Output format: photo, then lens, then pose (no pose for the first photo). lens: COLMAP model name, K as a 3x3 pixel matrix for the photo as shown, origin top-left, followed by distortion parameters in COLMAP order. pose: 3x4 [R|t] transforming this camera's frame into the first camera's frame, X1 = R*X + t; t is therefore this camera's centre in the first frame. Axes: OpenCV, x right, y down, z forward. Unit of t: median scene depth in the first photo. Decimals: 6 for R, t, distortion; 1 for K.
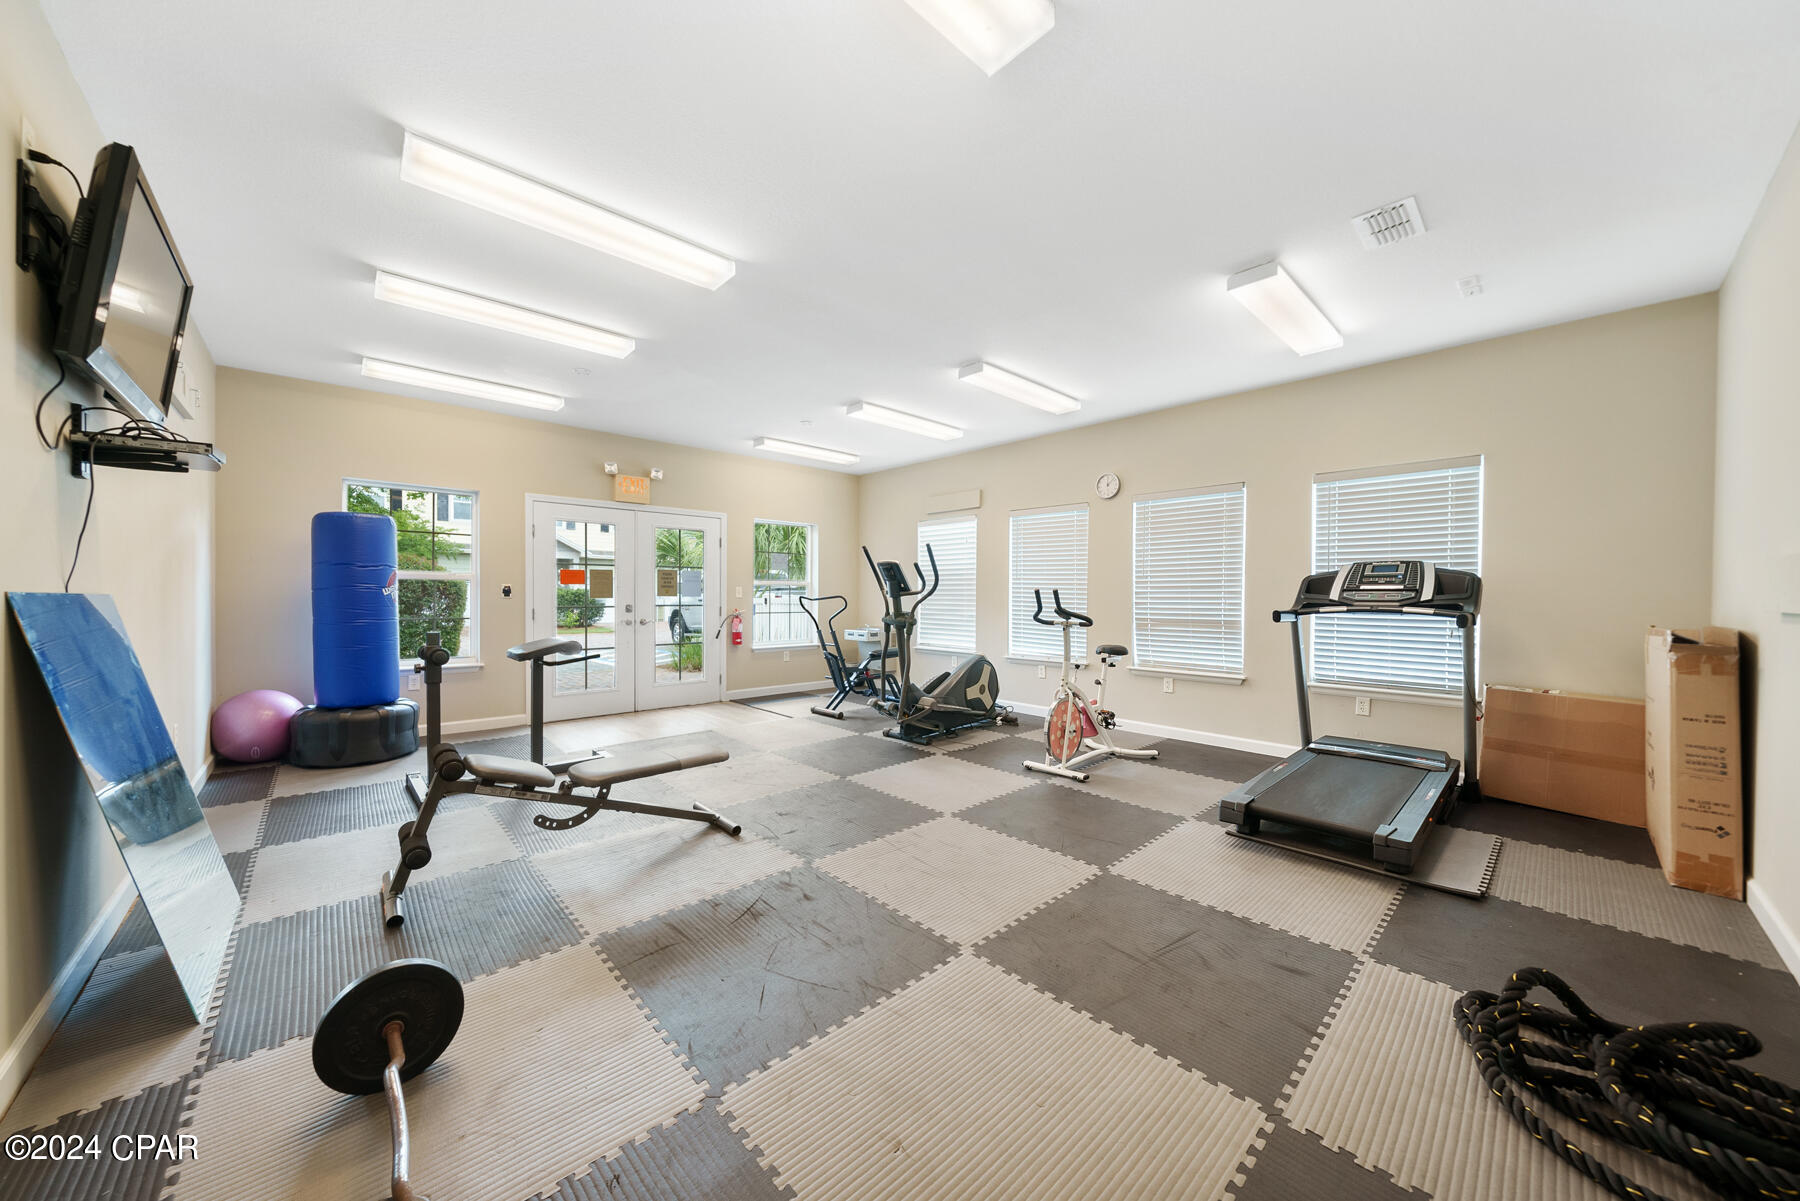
lens RADIAL K [[623.5, 0, 894.6], [0, 623.5, 603.9], [0, 0, 1]] dist [-0.002711, -0.000063]
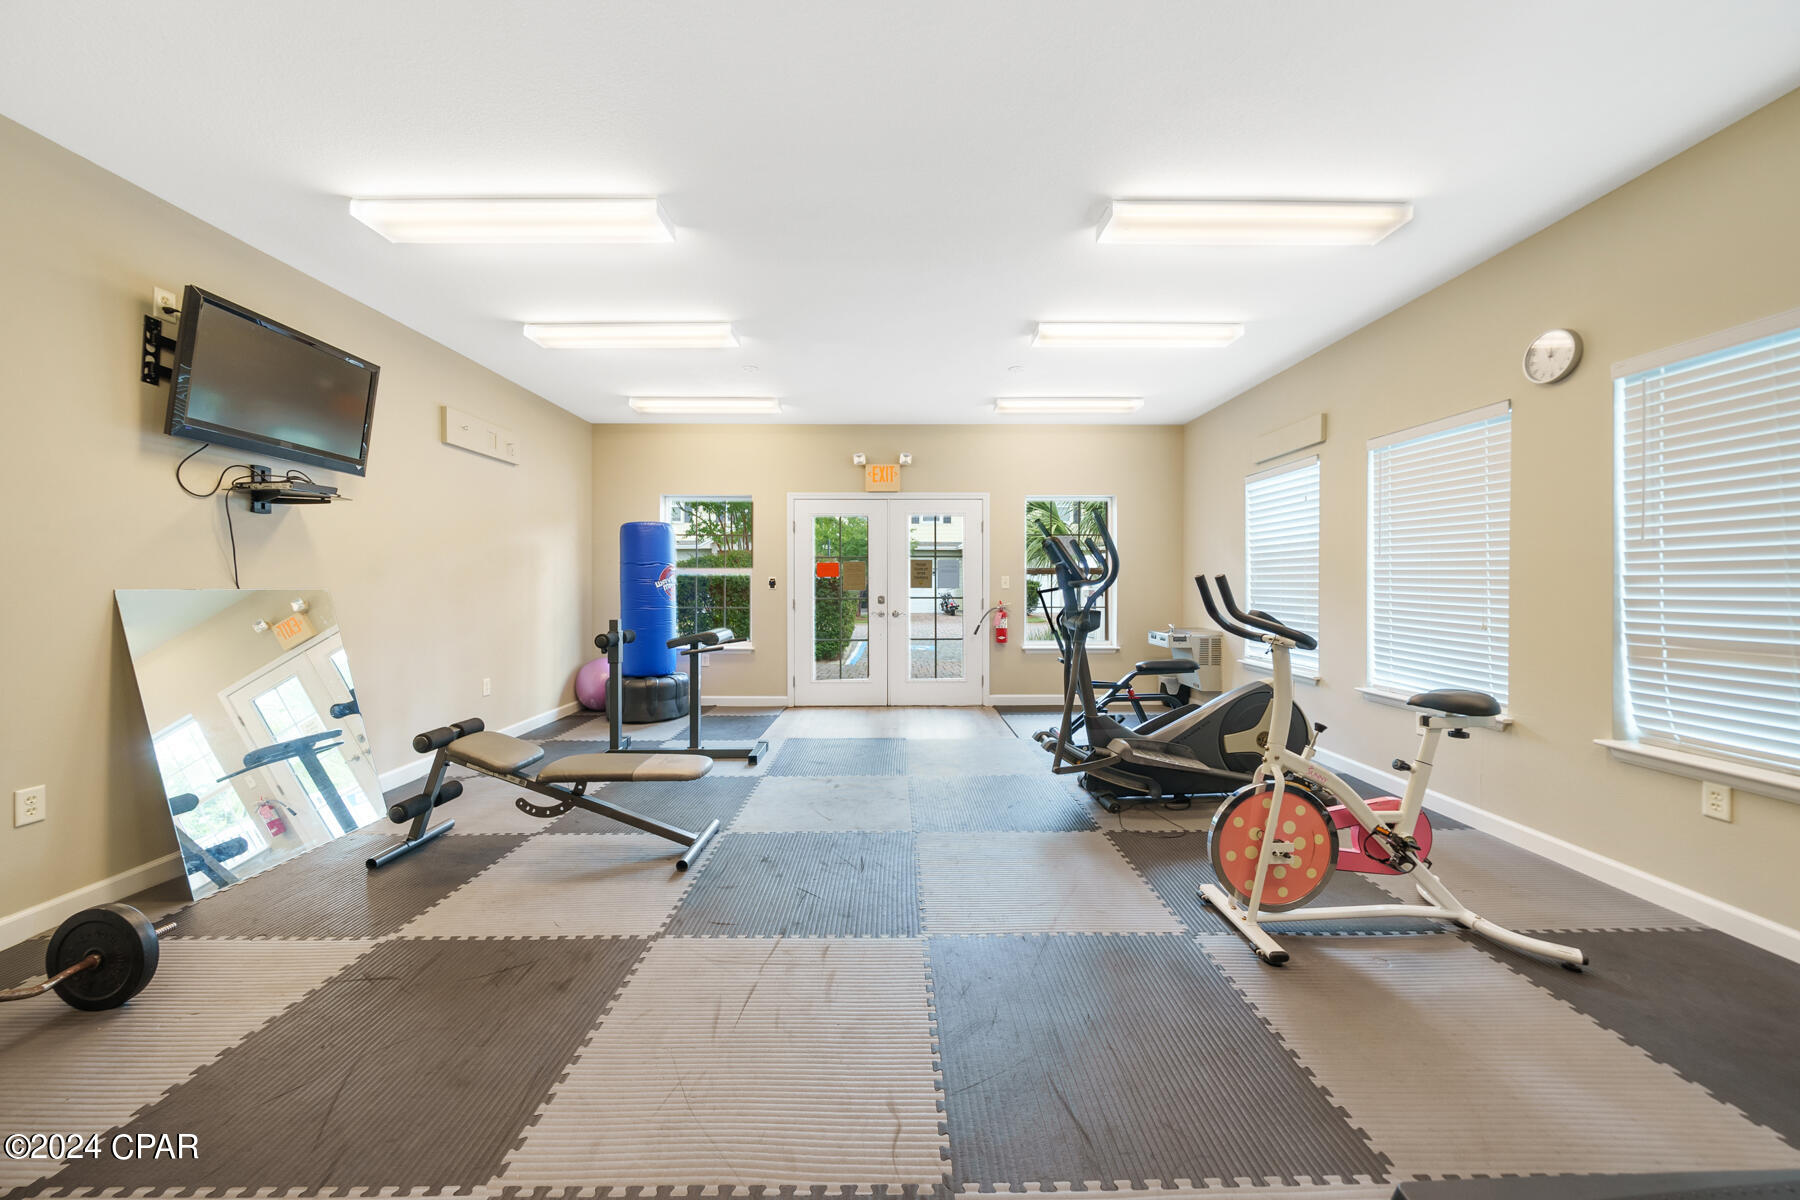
lens RADIAL K [[643.6, 0, 897.7], [0, 643.6, 583.1], [0, 0, 1]] dist [-0.002311, -0.000076]
pose [[0.740501, -0.006099, -0.672028, 0.356066], [-0.004849, 0.999884, -0.014417, -0.005934], [0.672038, 0.013934, 0.740385, 0.351714]]
